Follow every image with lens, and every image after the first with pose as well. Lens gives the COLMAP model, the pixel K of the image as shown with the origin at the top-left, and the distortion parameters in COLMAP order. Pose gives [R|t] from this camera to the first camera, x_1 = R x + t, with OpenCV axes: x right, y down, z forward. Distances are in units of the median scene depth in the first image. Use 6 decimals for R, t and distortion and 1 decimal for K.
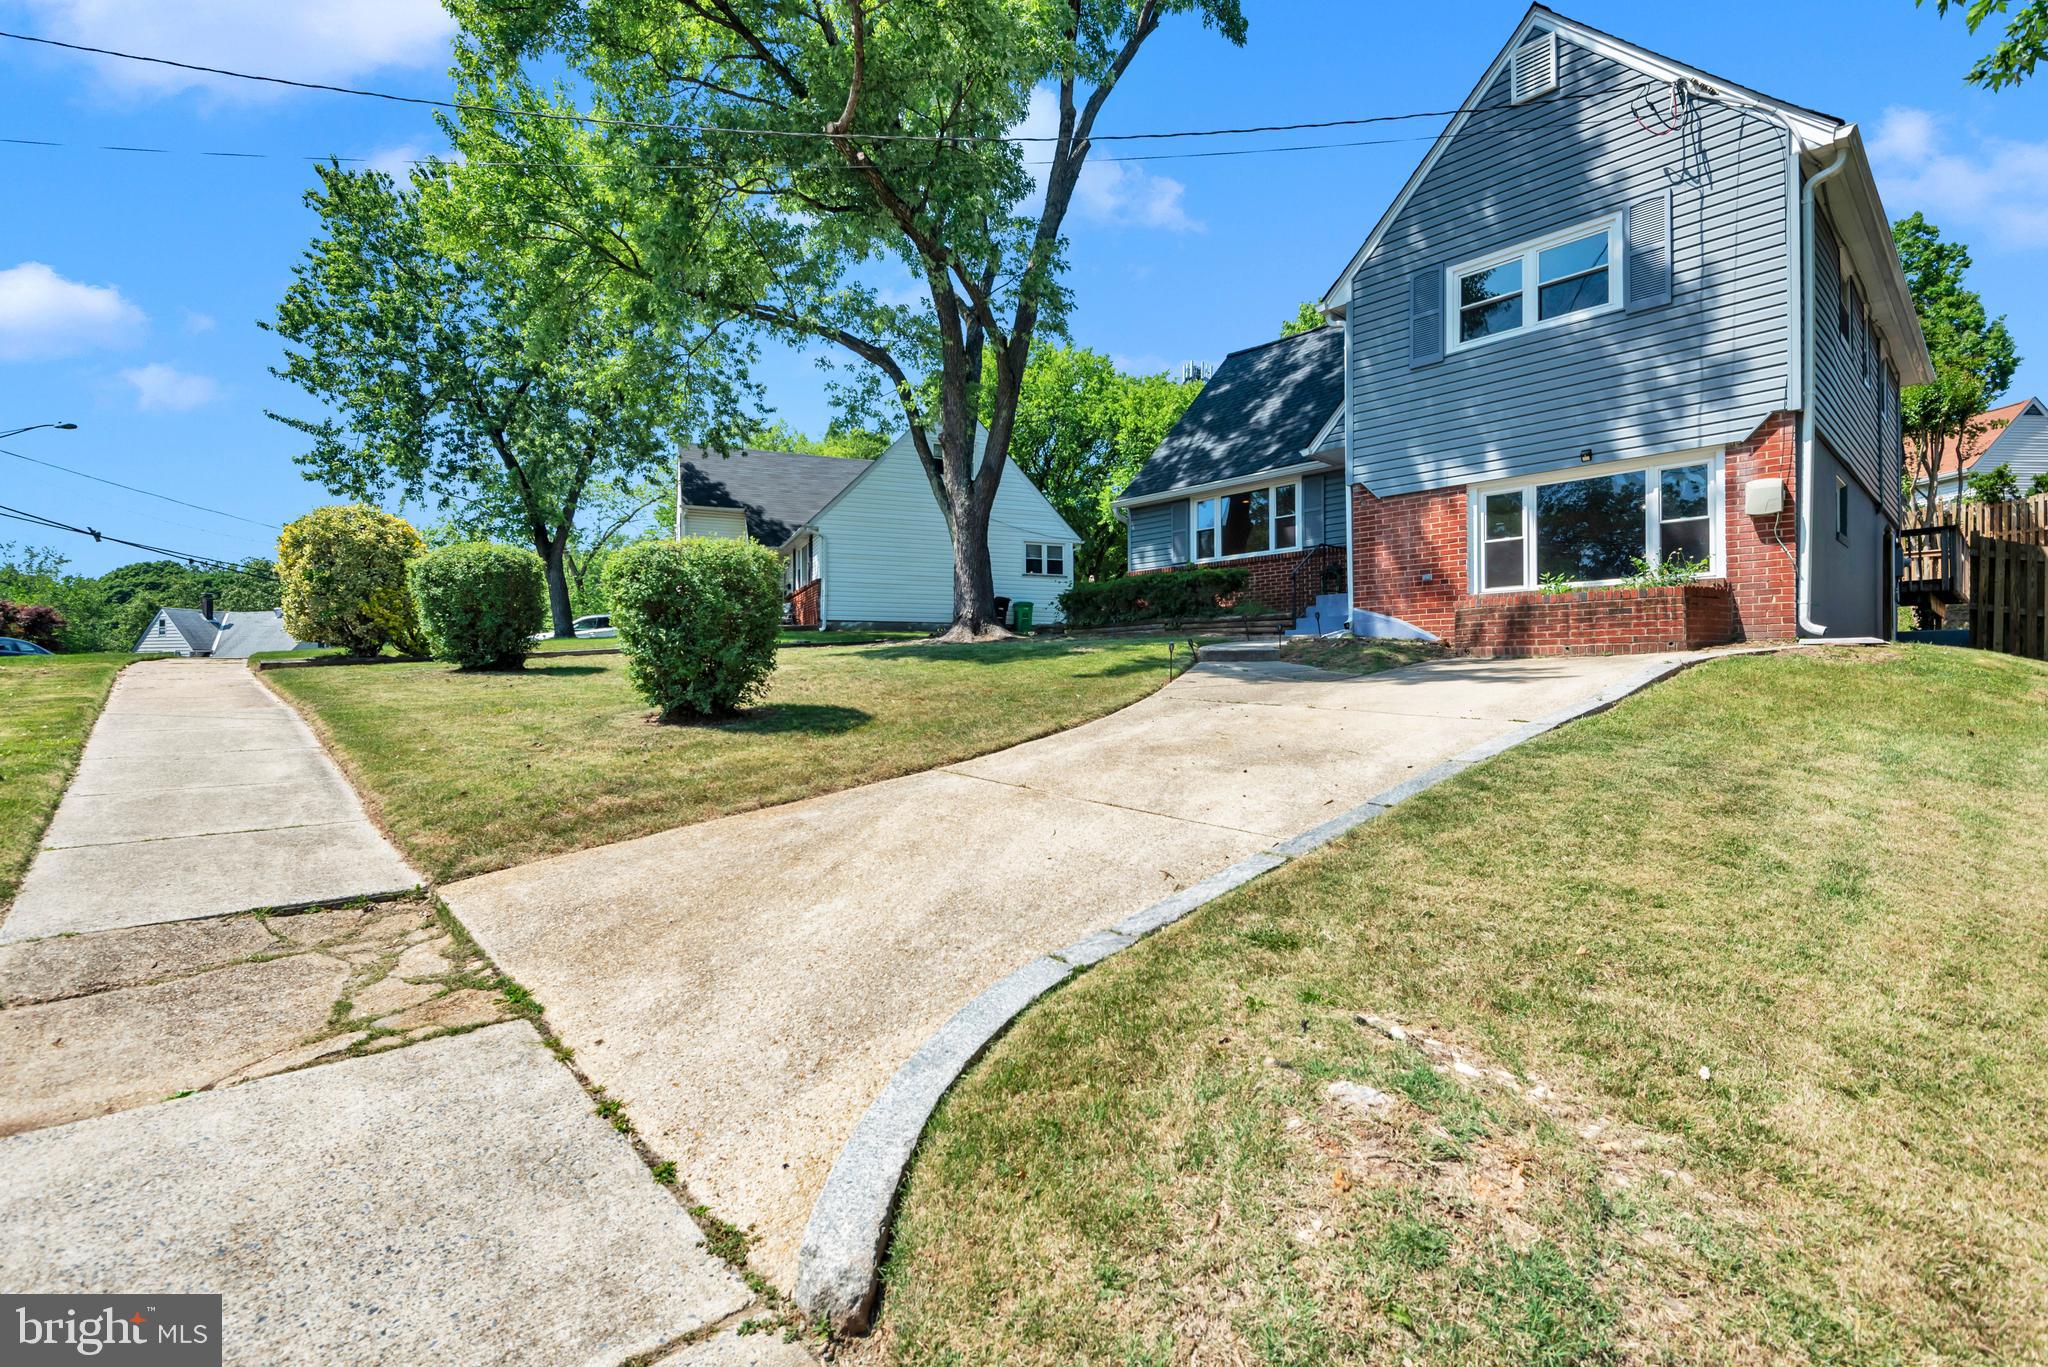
lens RADIAL K [[931.4, 0, 1013.6], [0, 931.4, 680.0], [0, 0, 1]] dist [0.012618, -0.003140]
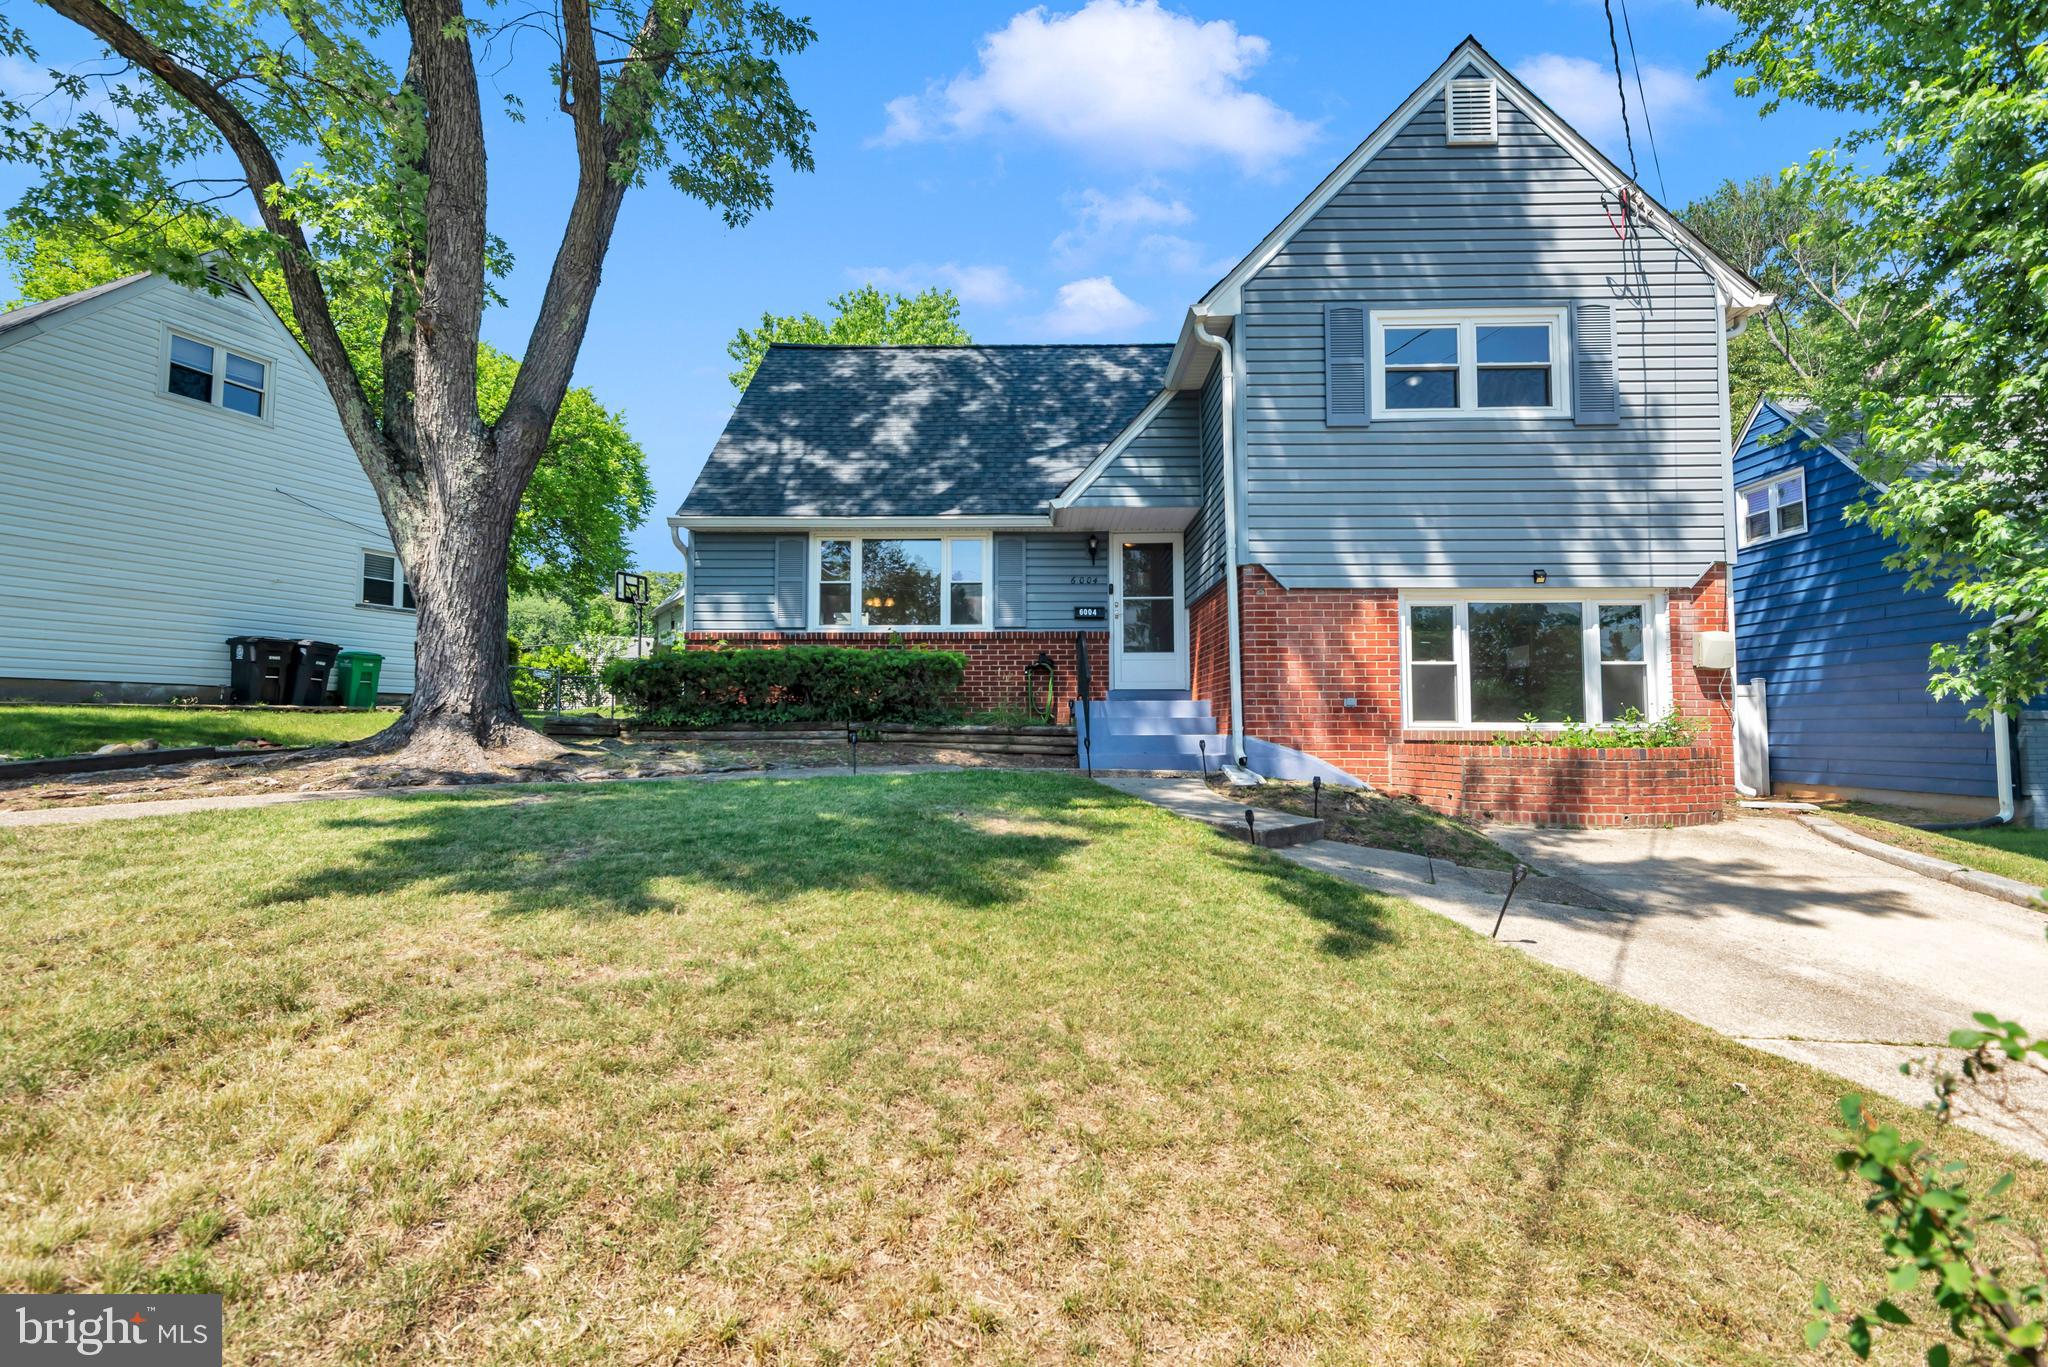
lens RADIAL K [[931.4, 0, 1025.0], [0, 931.4, 678.7], [0, 0, 1]] dist [0.012618, -0.003140]
pose [[0.692193, 0.044116, 0.720363, -0.303645], [-0.007252, 0.998505, -0.054181, -0.092563], [-0.721676, 0.032280, 0.691478, 0.715117]]
